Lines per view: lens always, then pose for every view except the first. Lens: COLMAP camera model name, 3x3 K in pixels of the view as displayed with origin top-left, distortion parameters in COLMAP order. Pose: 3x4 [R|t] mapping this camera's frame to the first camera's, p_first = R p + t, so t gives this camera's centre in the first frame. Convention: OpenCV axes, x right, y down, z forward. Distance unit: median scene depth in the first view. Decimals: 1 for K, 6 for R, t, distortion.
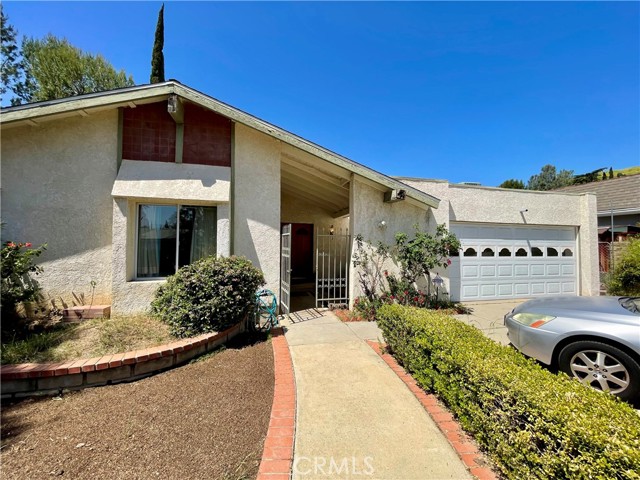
lens RADIAL K [[261.4, 0, 317.8], [0, 261.4, 237.6], [0, 0, 1]] dist [-0.002303, 0.000895]
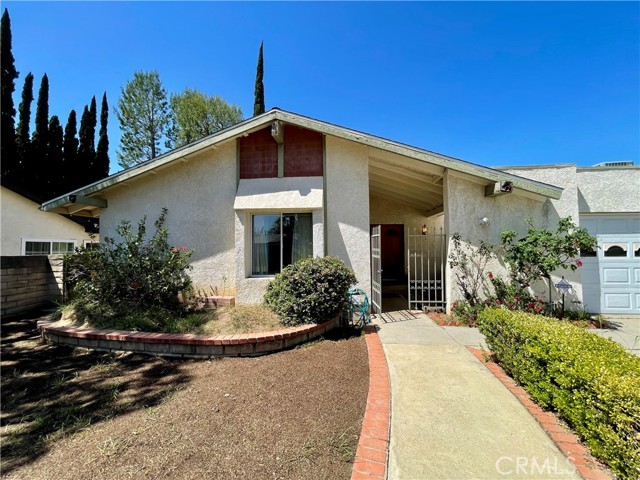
lens RADIAL K [[261.4, 0, 317.8], [0, 261.4, 237.6], [0, 0, 1]] dist [-0.002303, 0.000895]
pose [[0.943346, -0.028316, -0.330600, 0.002757], [0.025568, 0.999593, -0.012660, 0.002549], [0.330824, 0.003490, 0.943686, -0.047997]]
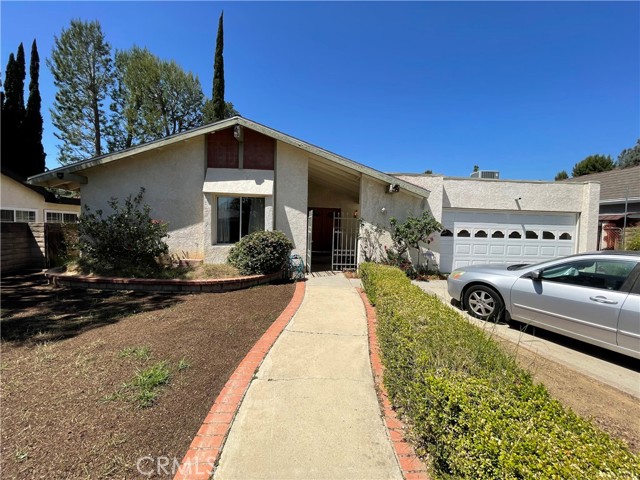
lens RADIAL K [[261.4, 0, 317.8], [0, 261.4, 237.6], [0, 0, 1]] dist [-0.002303, 0.000895]
pose [[0.983220, 0.026007, -0.180562, 0.193724], [-0.013563, 0.997468, 0.069816, -0.000648], [0.181920, -0.066195, 0.981083, -0.439525]]
